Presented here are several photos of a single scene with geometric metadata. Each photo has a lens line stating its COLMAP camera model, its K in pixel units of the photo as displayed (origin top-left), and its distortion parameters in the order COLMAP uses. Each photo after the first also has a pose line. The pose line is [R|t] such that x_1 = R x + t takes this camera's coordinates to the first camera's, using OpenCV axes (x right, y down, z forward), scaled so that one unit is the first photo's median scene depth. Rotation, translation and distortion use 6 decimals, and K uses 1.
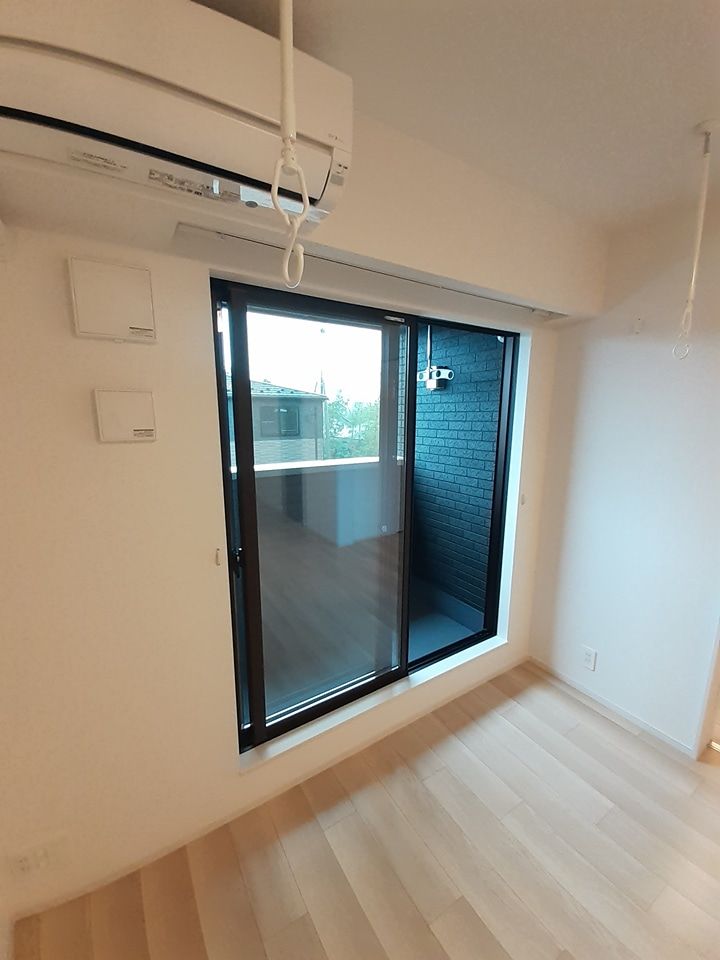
lens RADIAL K [[379.8, 0, 359.4], [0, 379.8, 482.9], [0, 0, 1]] dist [-0.000647, 0.000016]
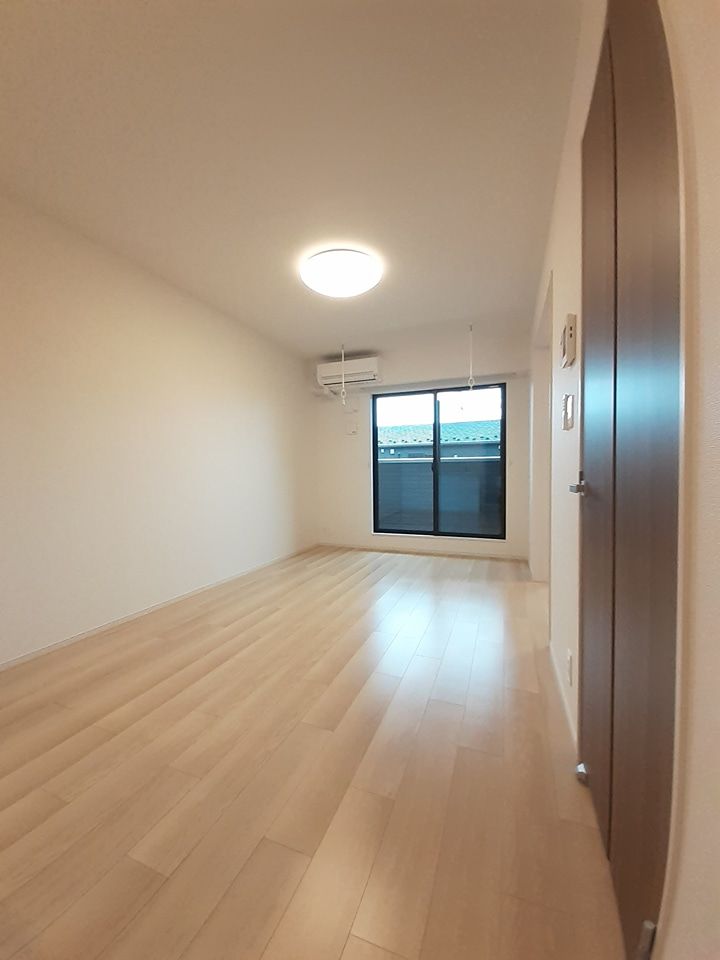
lens RADIAL K [[379.8, 0, 359.9], [0, 379.8, 479.2], [0, 0, 1]] dist [-0.003259, -0.000172]
pose [[0.577077, 0.019341, -0.816461, 1.306181], [-0.123306, 0.990323, -0.063693, 0.287965], [0.807327, 0.137431, 0.573877, -0.597915]]
